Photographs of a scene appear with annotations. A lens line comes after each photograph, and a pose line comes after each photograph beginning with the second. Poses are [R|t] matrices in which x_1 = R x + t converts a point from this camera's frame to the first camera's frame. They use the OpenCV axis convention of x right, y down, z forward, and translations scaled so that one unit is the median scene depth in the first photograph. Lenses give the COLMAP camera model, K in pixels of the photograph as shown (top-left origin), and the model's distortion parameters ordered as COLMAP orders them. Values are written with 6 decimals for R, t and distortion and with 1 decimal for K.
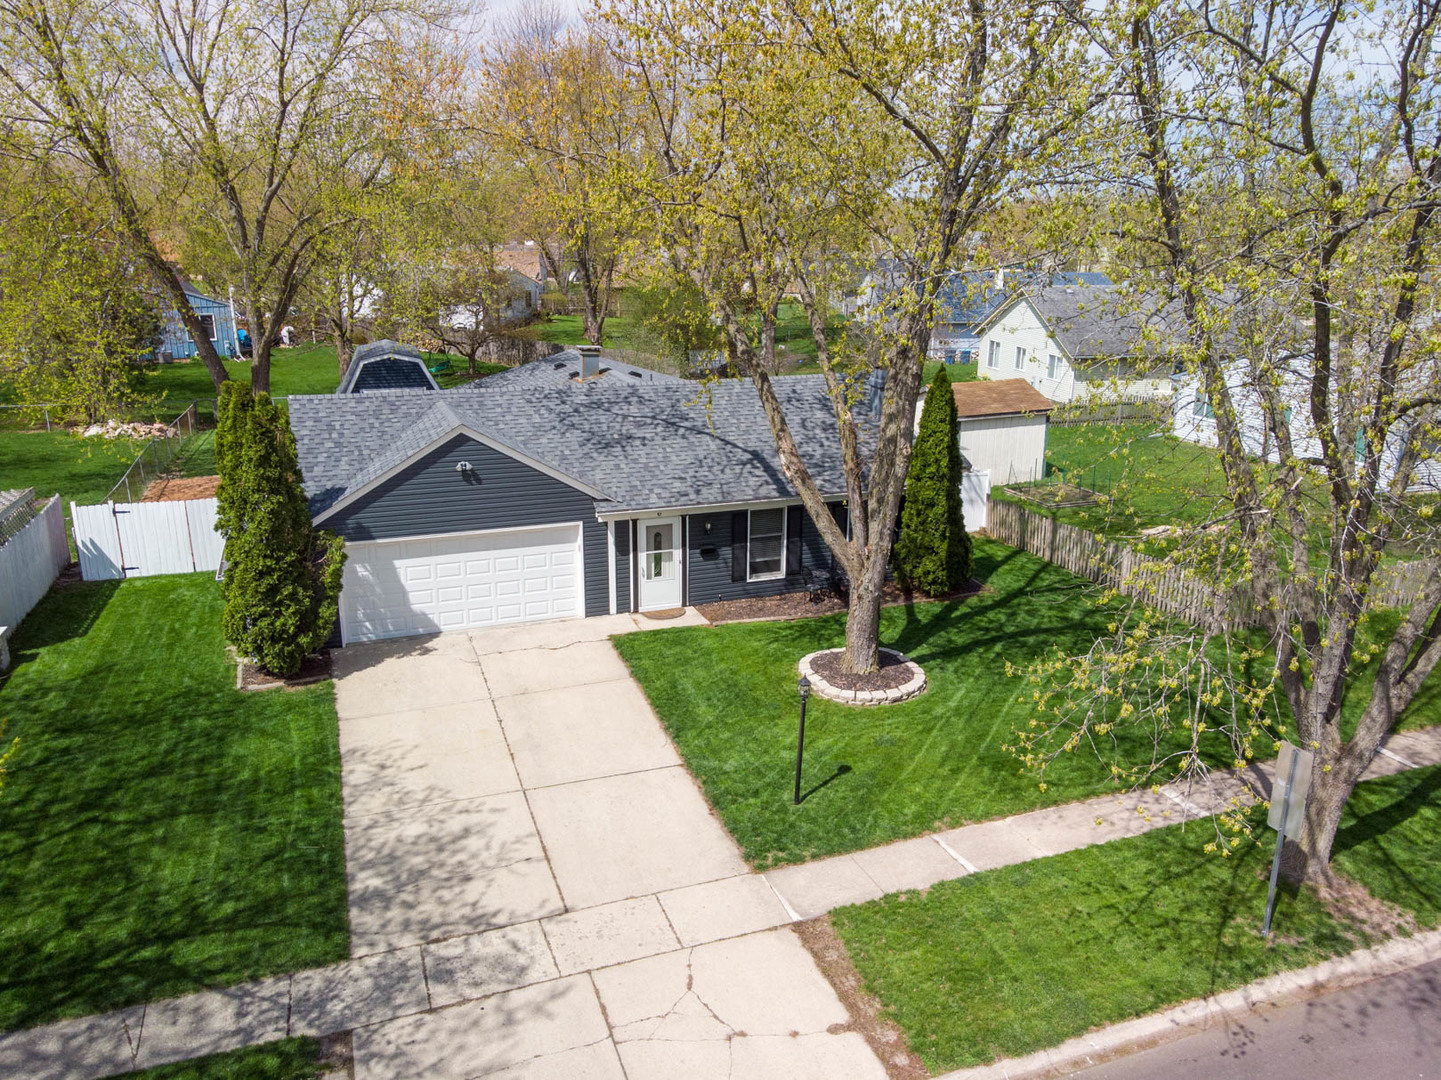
lens RADIAL K [[1076.4, 0, 723.4], [0, 1076.4, 538.7], [0, 0, 1]] dist [0.008985, 0.051940]
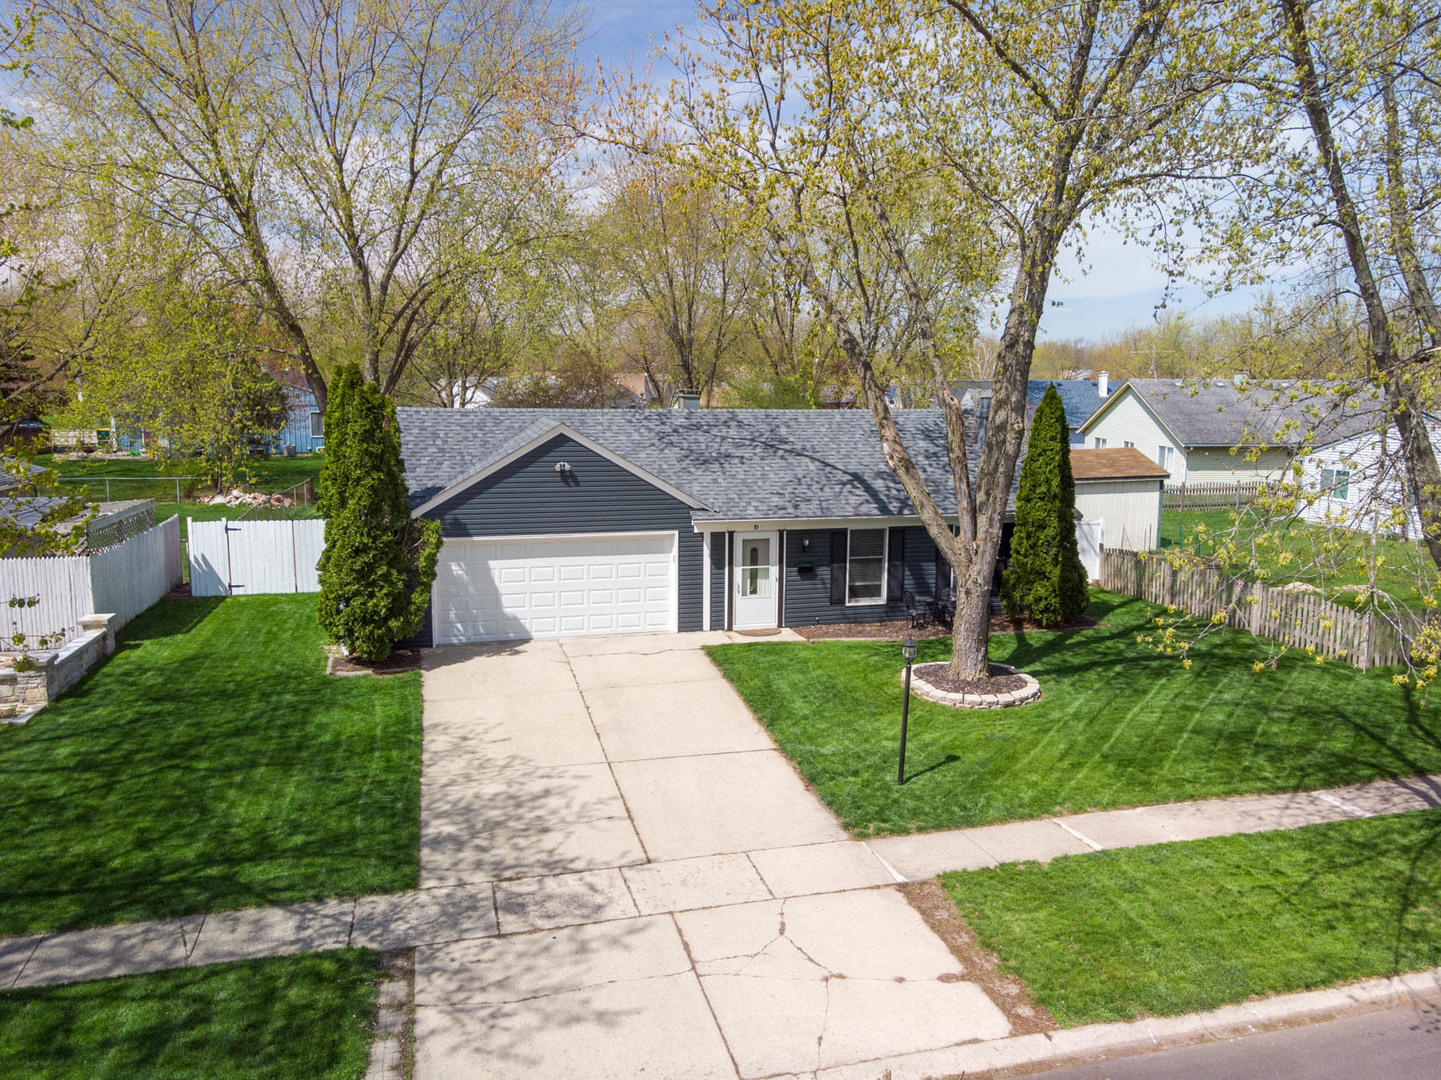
lens RADIAL K [[1076.4, 0, 723.4], [0, 1076.4, 538.7], [0, 0, 1]] dist [0.008985, 0.051940]
pose [[0.995879, 0.014430, -0.089535, -0.003065], [-0.026220, 0.990911, -0.131936, 0.165061], [0.086818, 0.133739, 0.987206, 0.051602]]
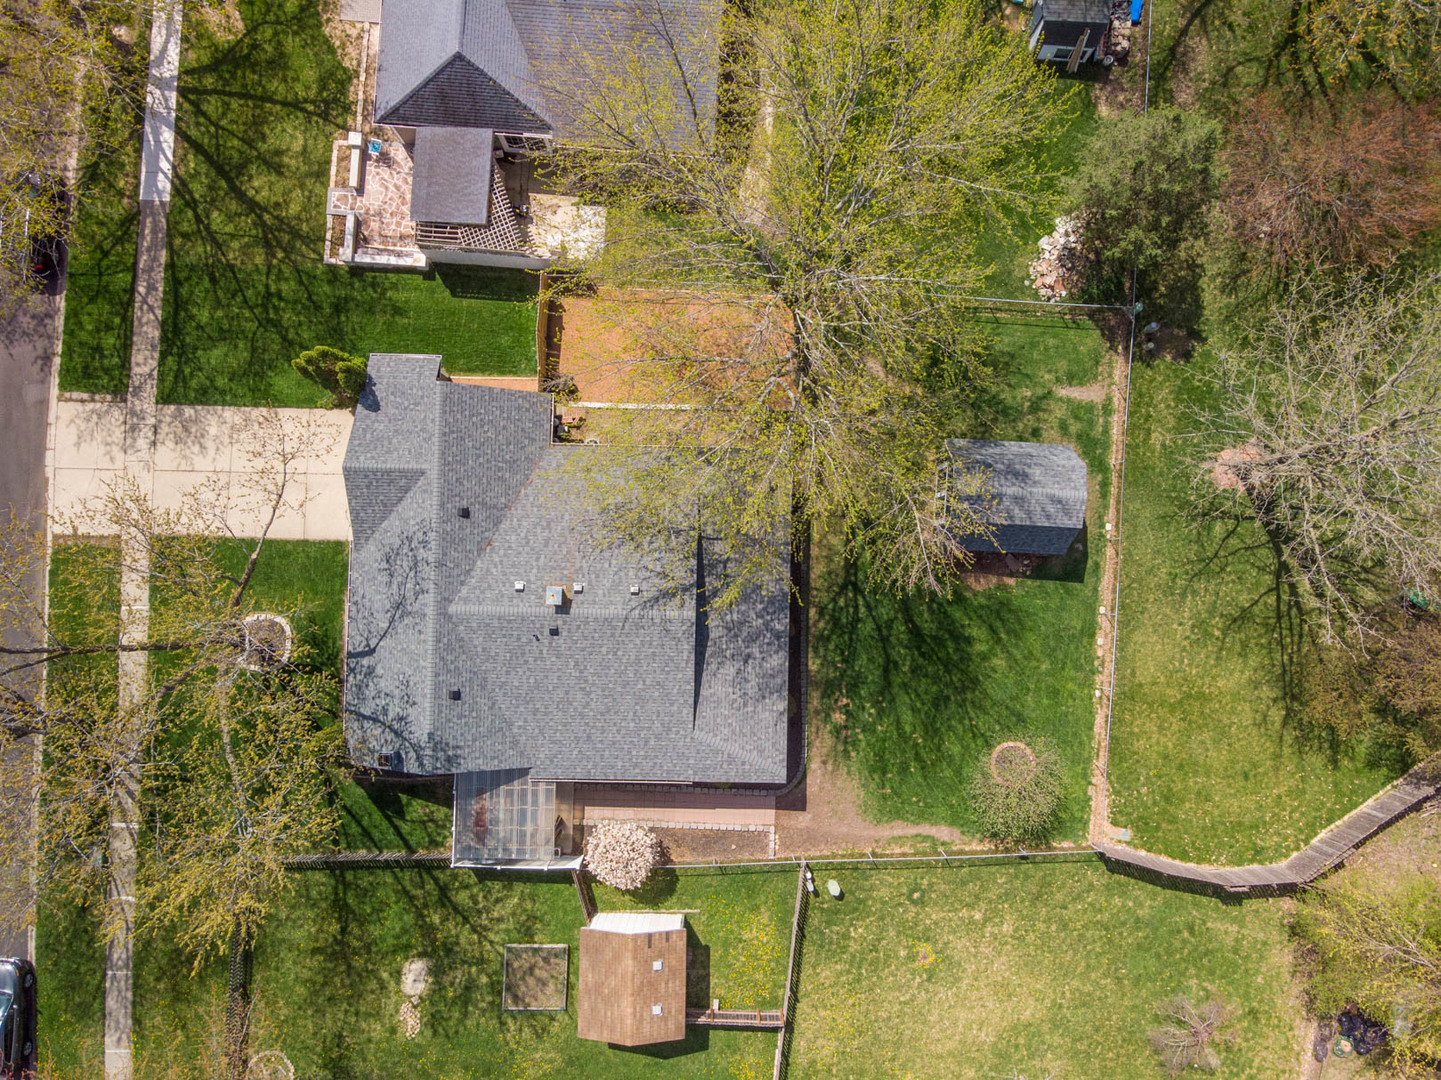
lens RADIAL K [[1071.6, 0, 725.6], [0, 1071.6, 535.9], [0, 0, 1]] dist [0.034301, 0.009987]
pose [[-0.372061, 0.927155, -0.044212, -0.382515], [-0.271251, -0.063051, 0.960441, -2.658465], [0.887690, 0.369335, 0.274951, 1.441949]]
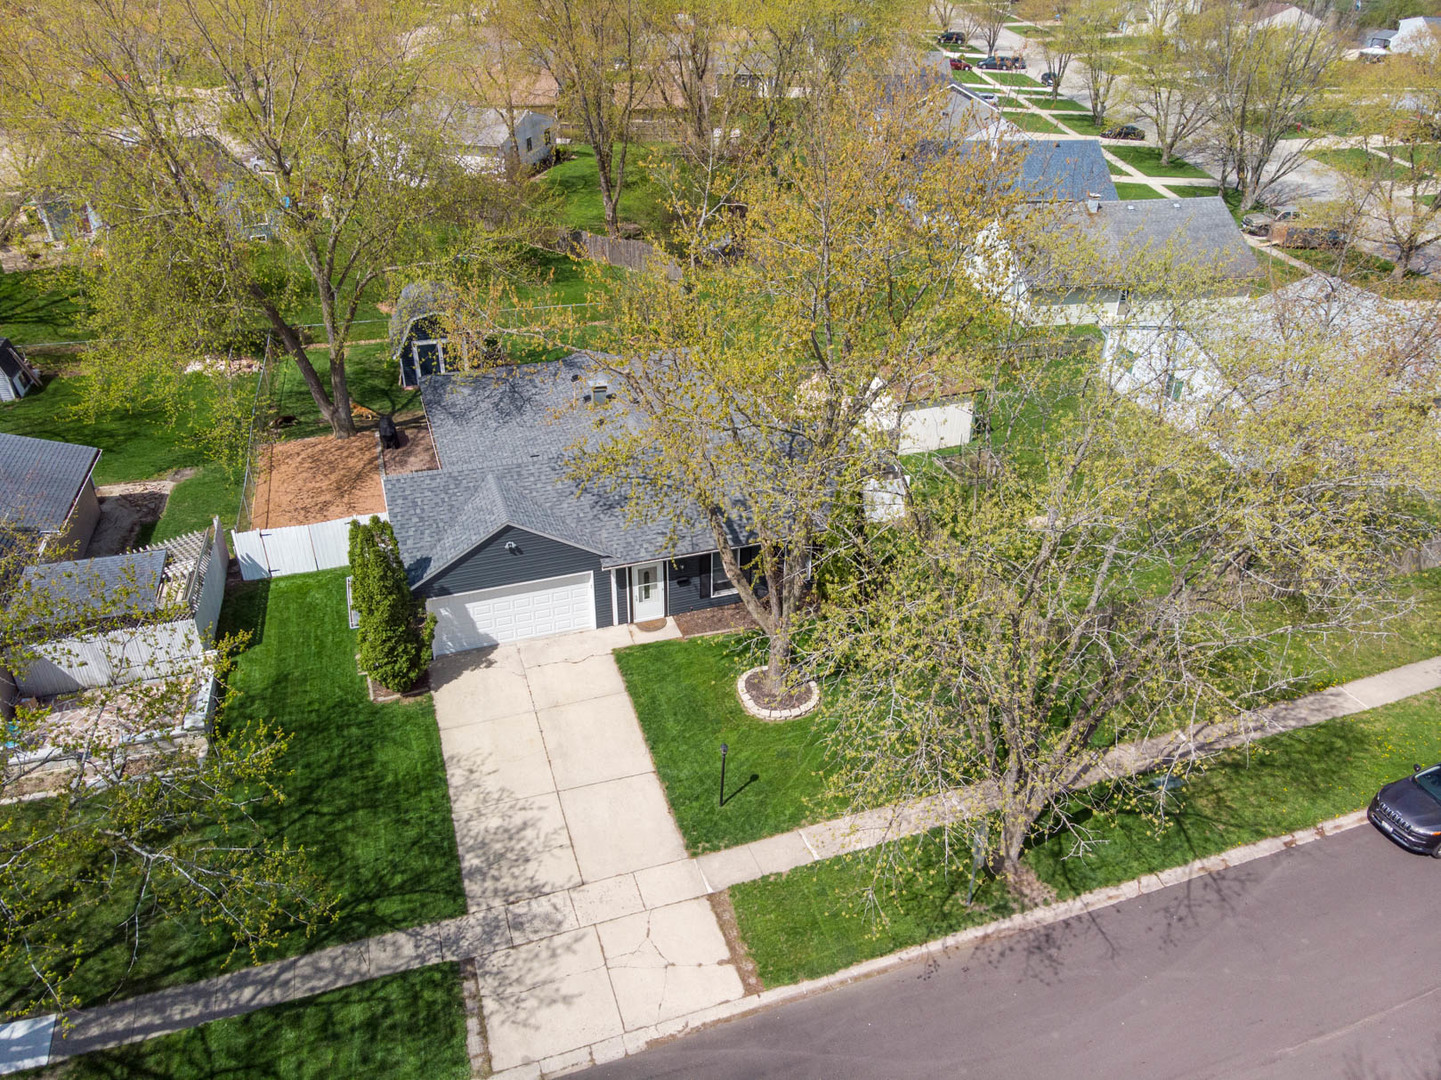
lens RADIAL K [[1076.4, 0, 723.4], [0, 1076.4, 538.7], [0, 0, 1]] dist [0.008985, 0.051940]
pose [[0.999568, 0.016322, -0.024441, 0.106443], [-0.009843, 0.969497, 0.244906, -0.566524], [0.027693, -0.244559, 0.969239, -0.516025]]
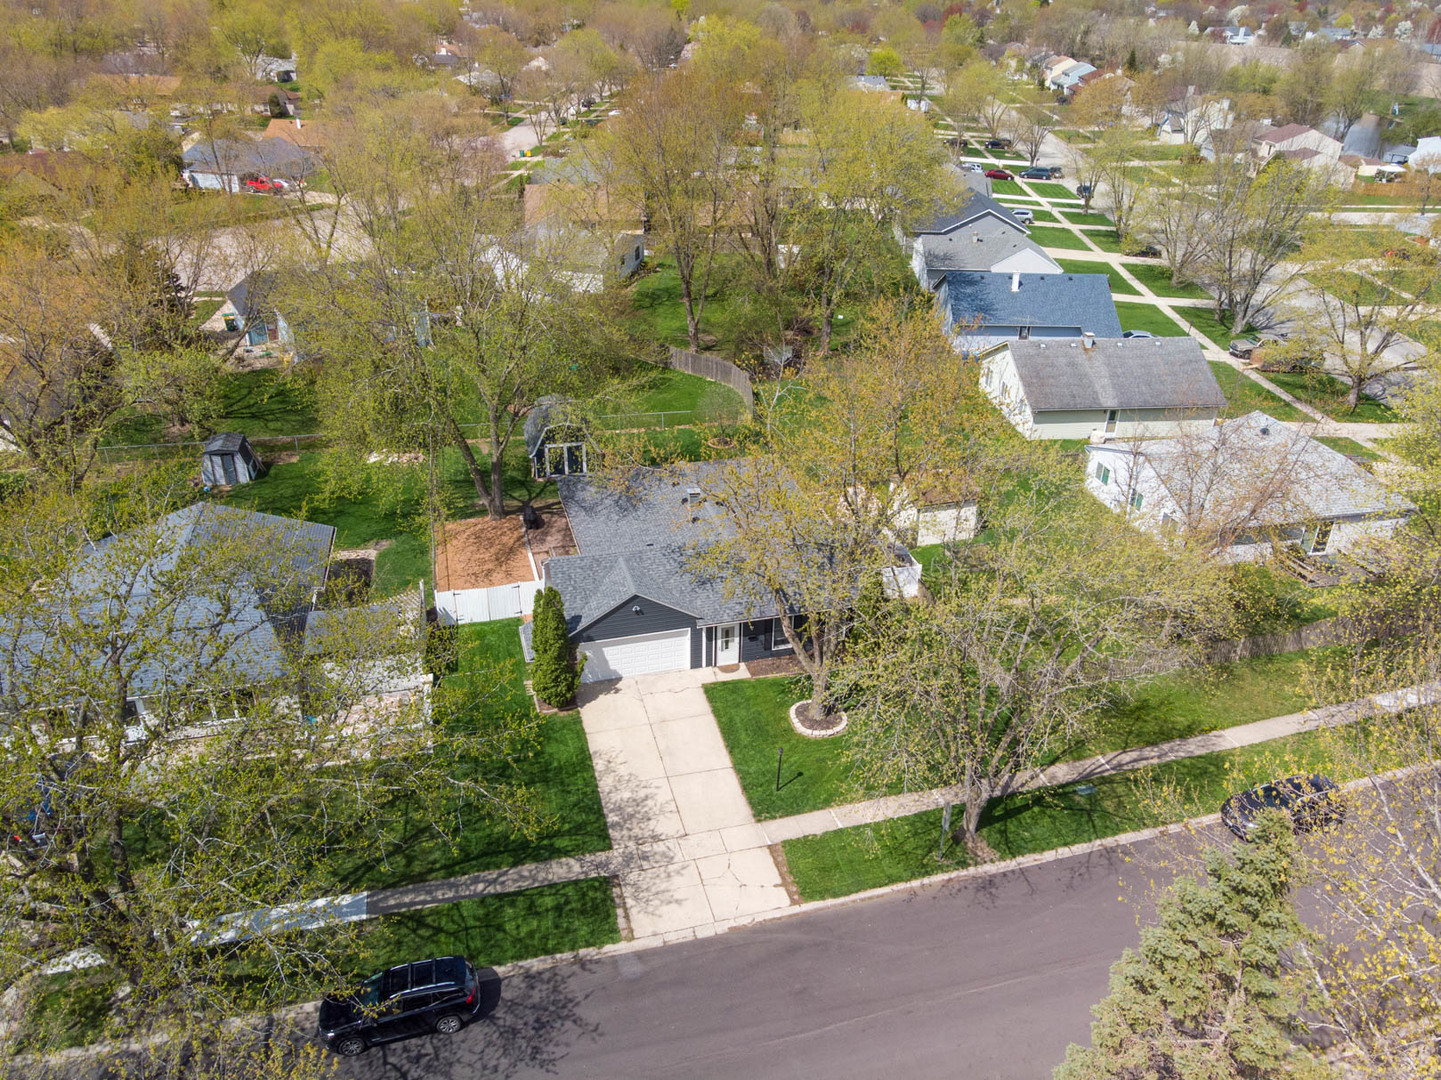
lens RADIAL K [[1071.6, 0, 725.6], [0, 1071.6, 535.9], [0, 0, 1]] dist [0.034301, 0.009987]
pose [[0.996500, 0.046221, -0.069658, 0.095239], [-0.031910, 0.980464, 0.194093, -0.808101], [0.077269, -0.191191, 0.978507, -1.316143]]
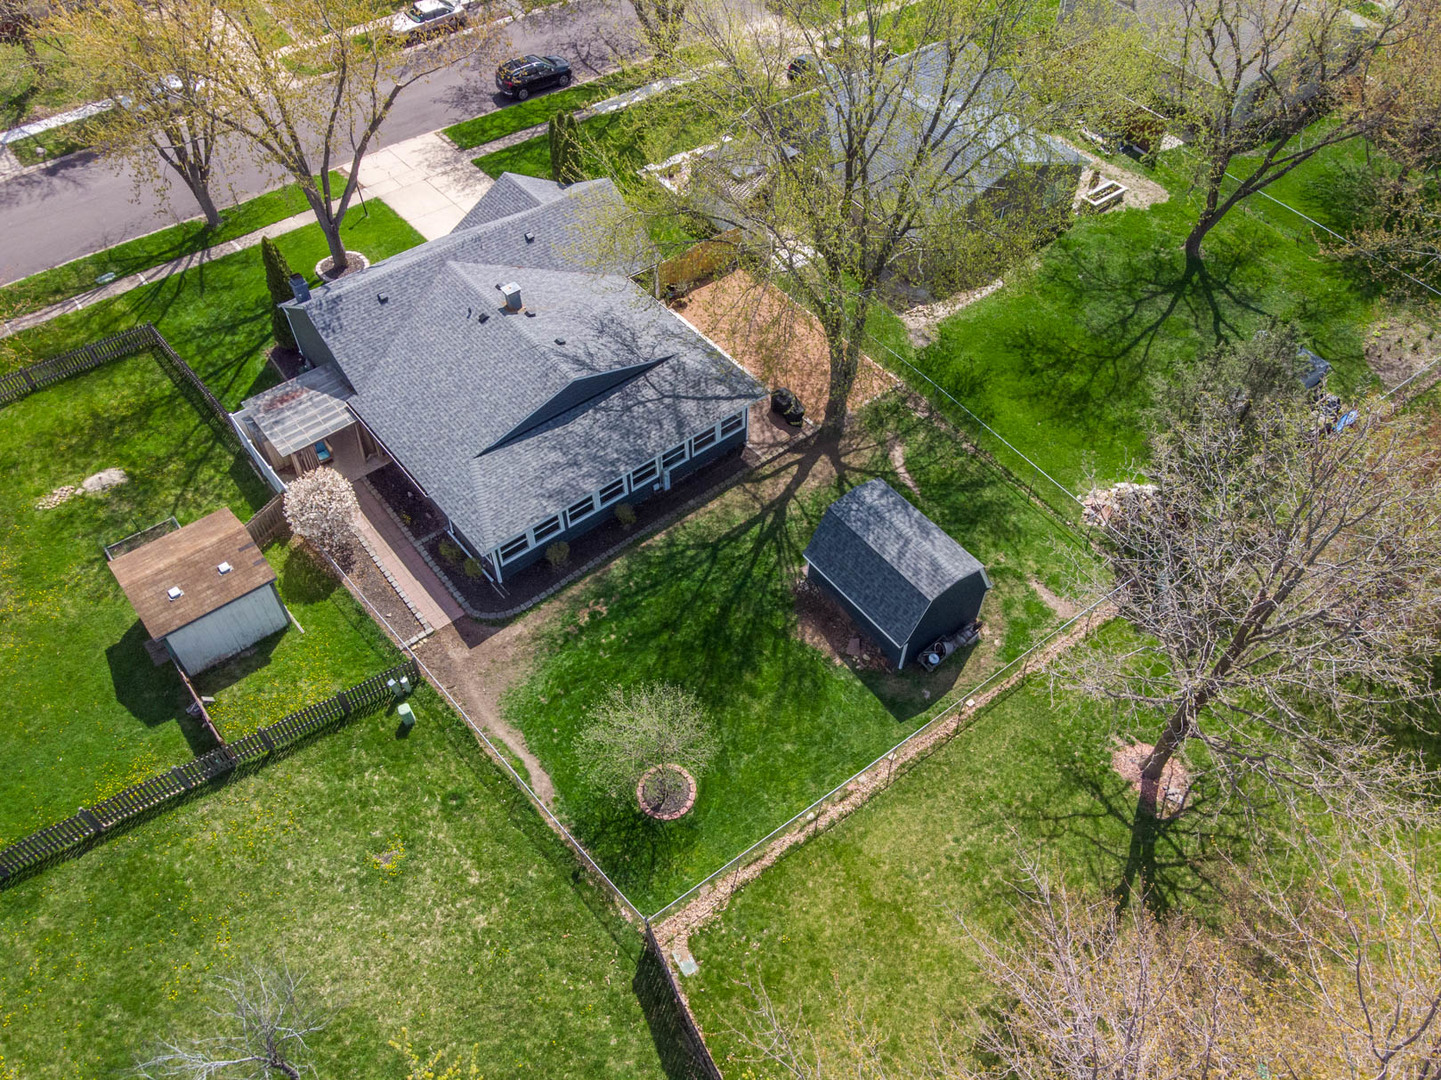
lens RADIAL K [[1057.5, 0, 722.1], [0, 1057.5, 545.9], [0, 0, 1]] dist [0.041332, 0.008464]
pose [[-0.947480, 0.239485, -0.211966, -0.025730], [-0.100936, 0.404979, 0.908738, -2.360483], [0.303471, 0.882405, -0.359536, 3.353909]]
